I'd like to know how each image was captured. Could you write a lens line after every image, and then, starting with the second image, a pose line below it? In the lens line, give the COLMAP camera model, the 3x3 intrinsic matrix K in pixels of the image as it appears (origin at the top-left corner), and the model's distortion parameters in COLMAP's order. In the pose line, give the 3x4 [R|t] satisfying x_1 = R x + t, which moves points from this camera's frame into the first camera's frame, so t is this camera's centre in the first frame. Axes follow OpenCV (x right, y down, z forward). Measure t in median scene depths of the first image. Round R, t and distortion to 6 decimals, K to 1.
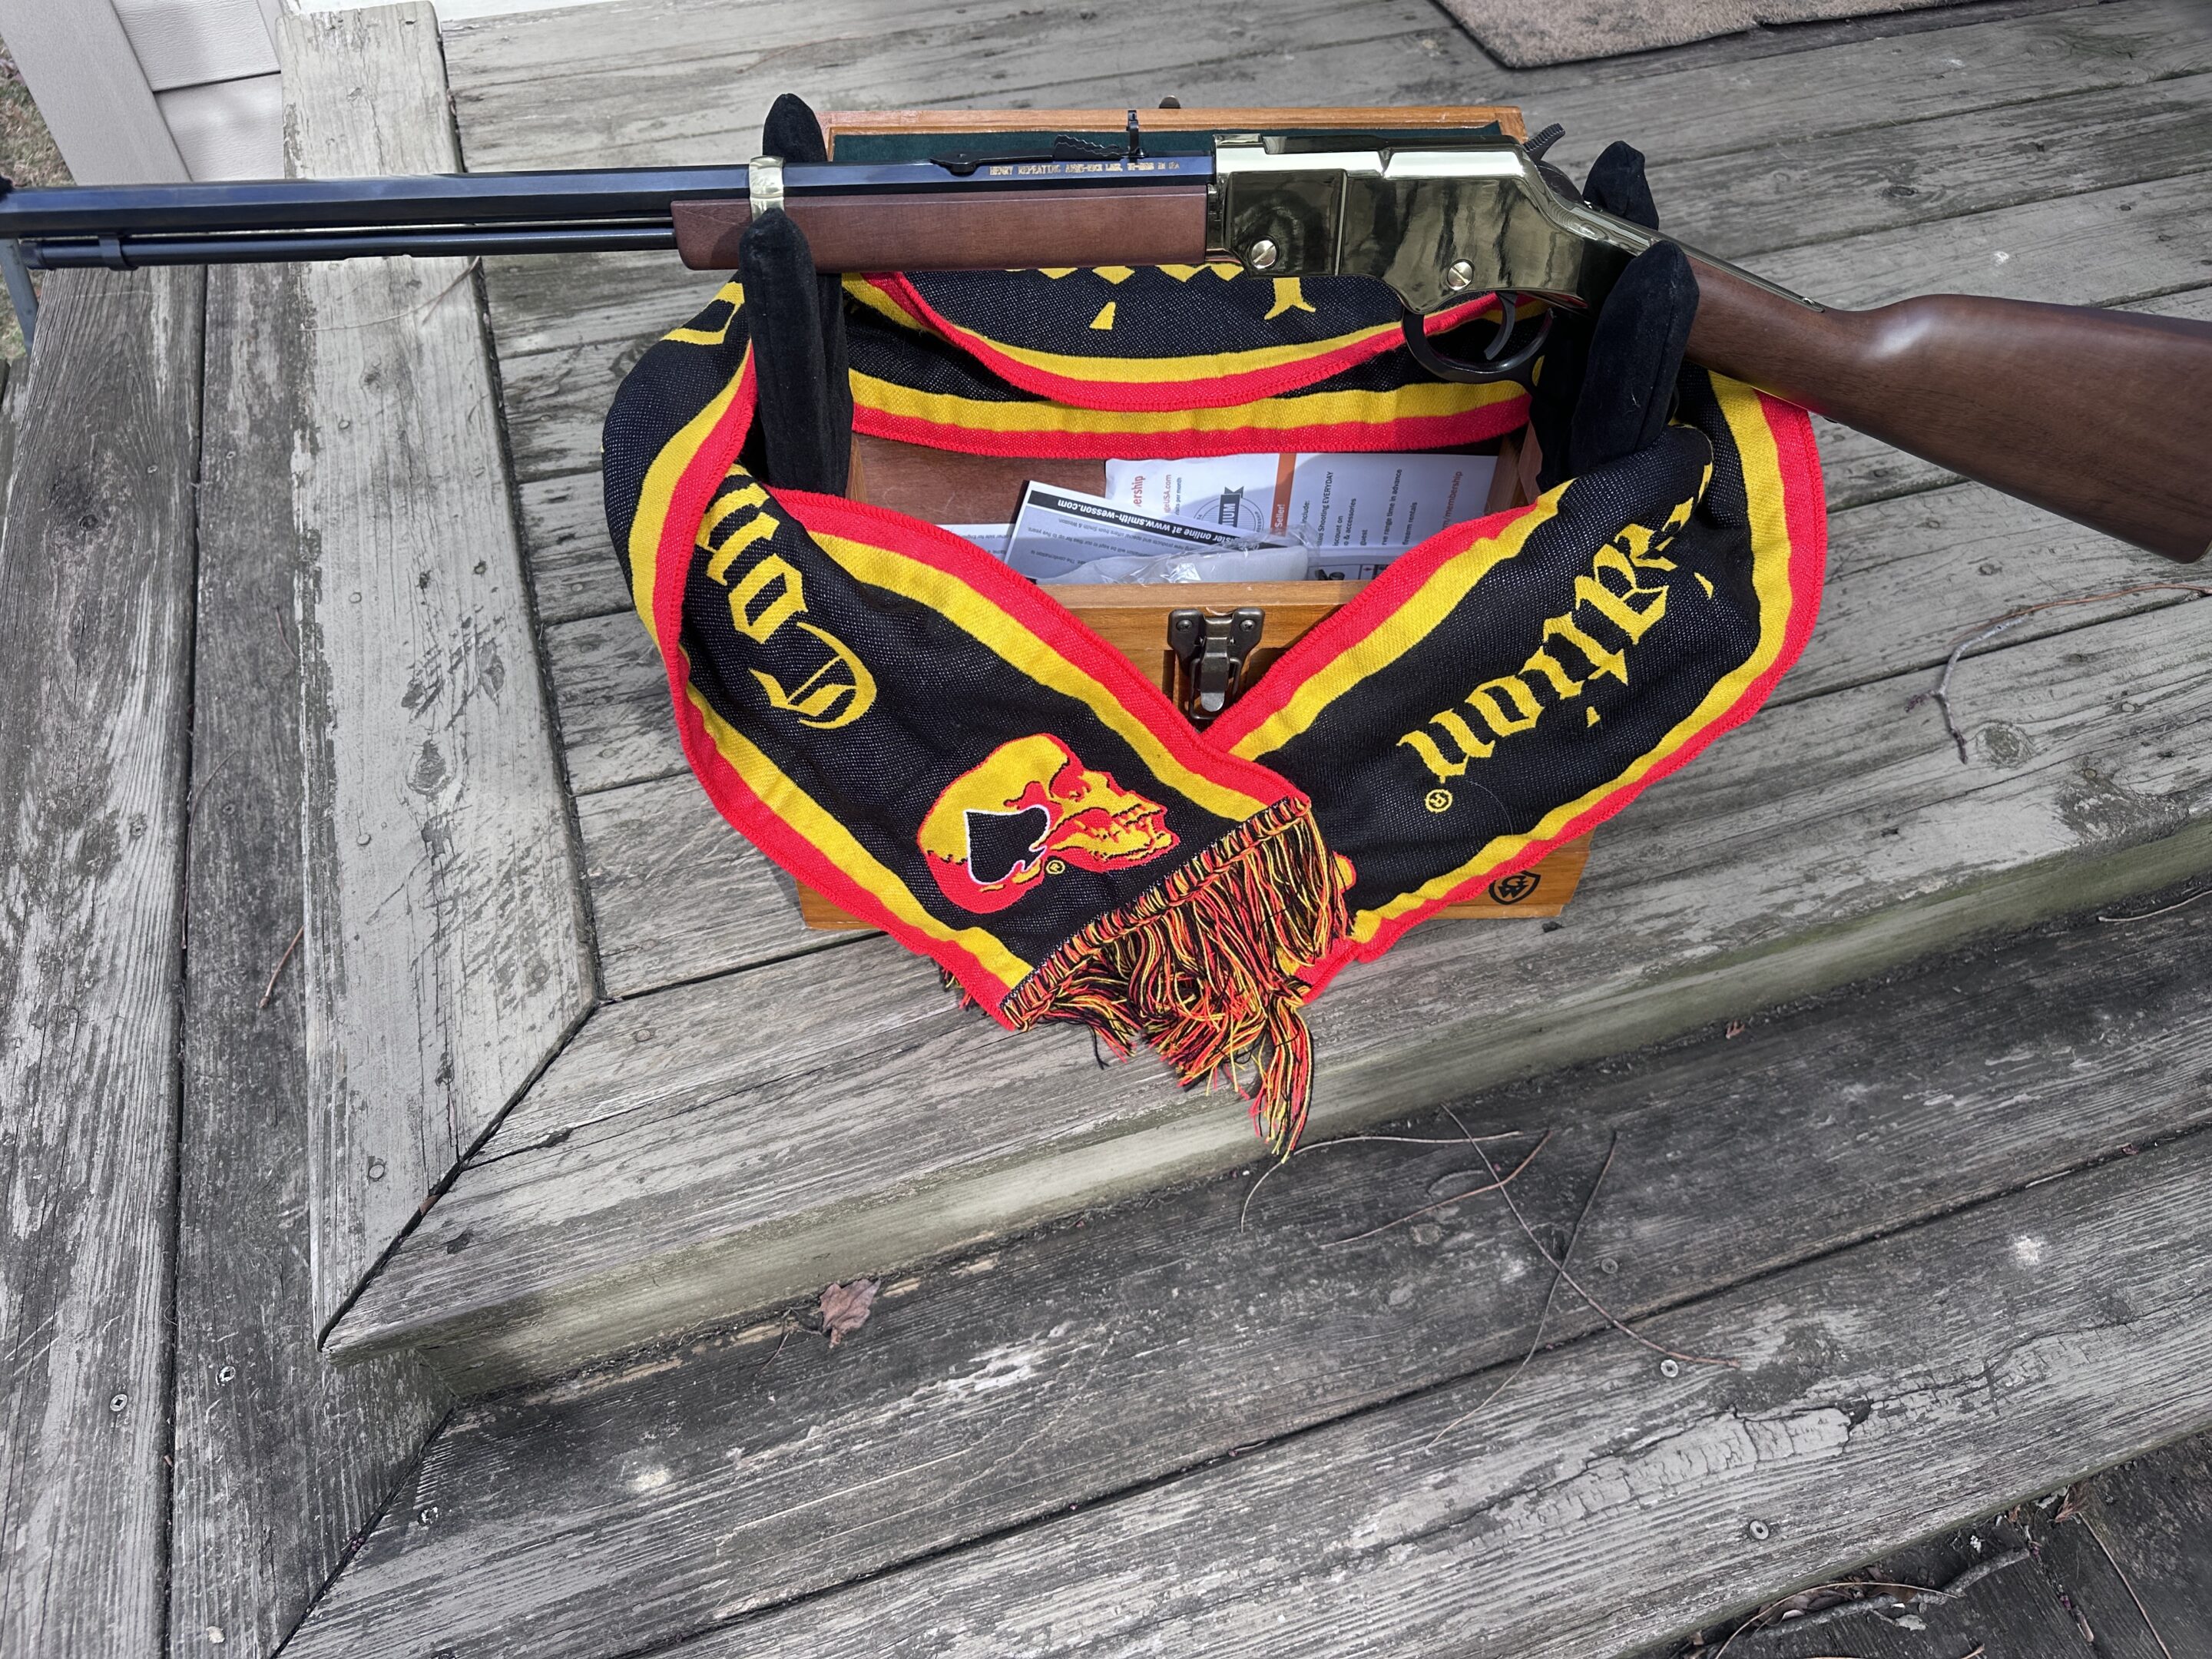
lens RADIAL K [[1587.6, 0, 1089.2], [0, 1587.6, 819.1], [0, 0, 1]] dist [0.019812, -0.031750]
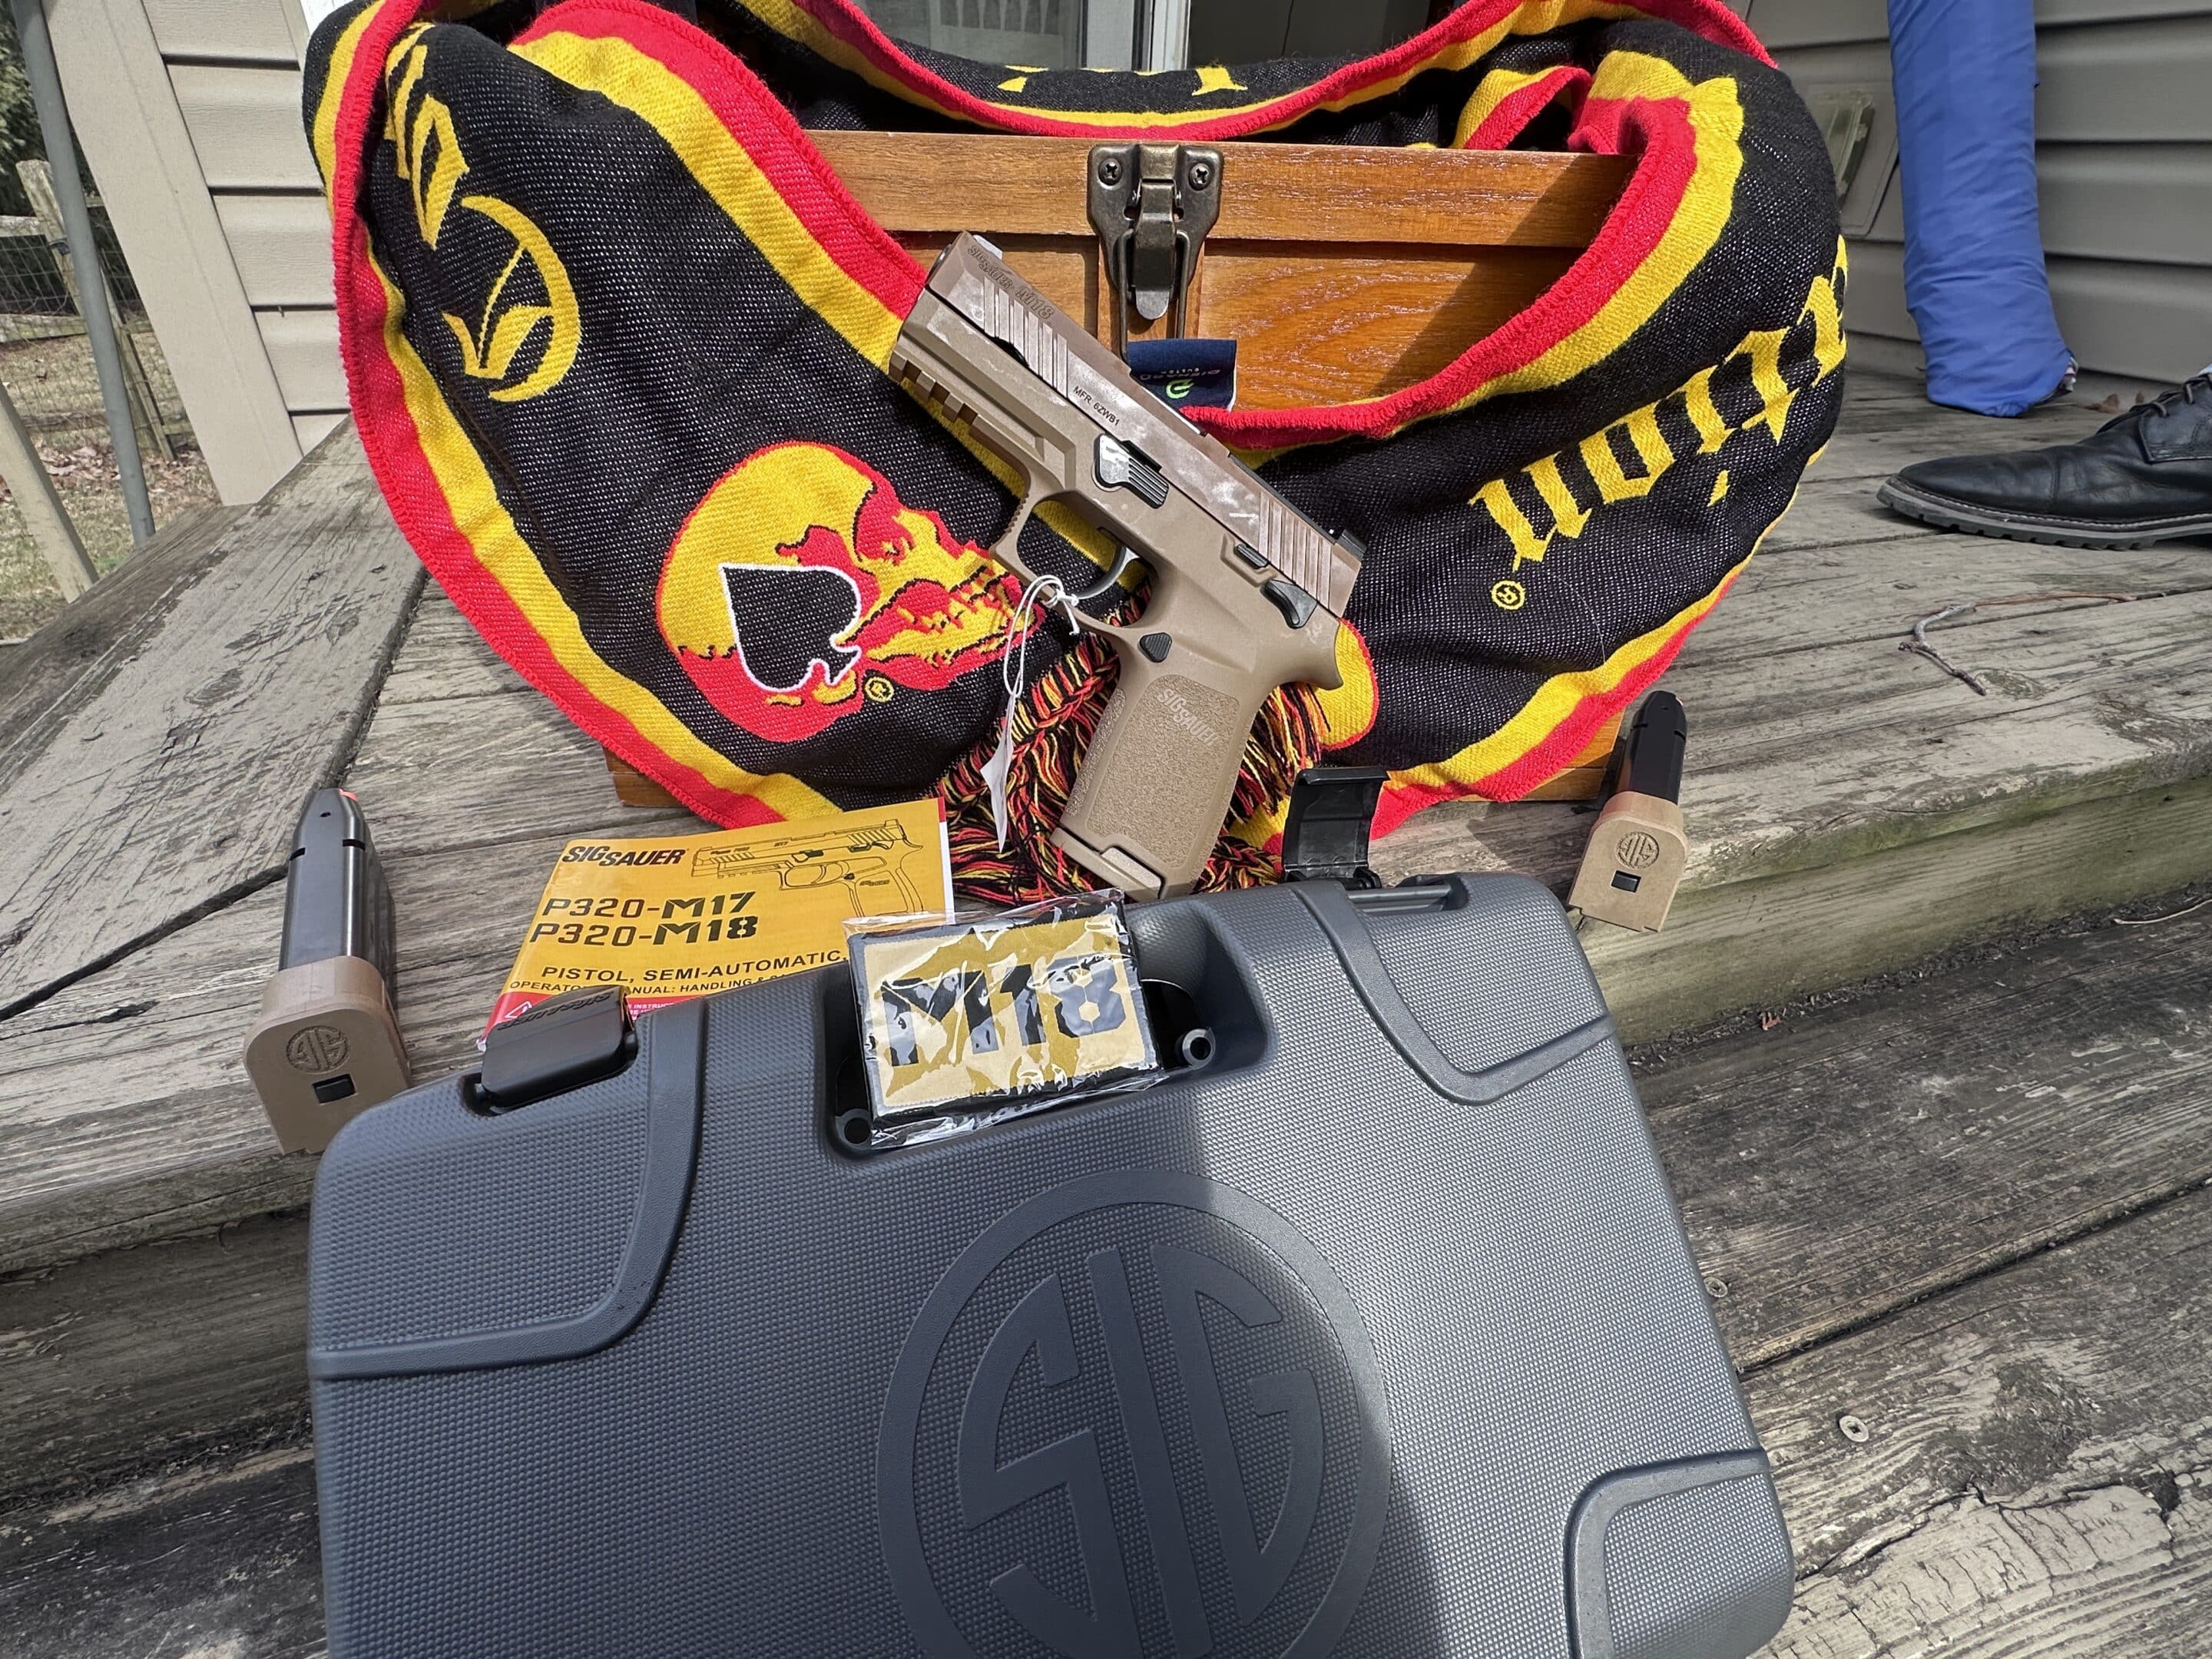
lens RADIAL K [[1070.7, 0, 1090.6], [0, 1070.7, 848.8], [0, 0, 1]] dist [-0.008723, 0.002763]
pose [[0.999535, -0.004182, 0.030199, 0.032694], [0.013212, 0.952123, -0.305429, 0.247711], [-0.027476, 0.305686, 0.951736, 0.514206]]
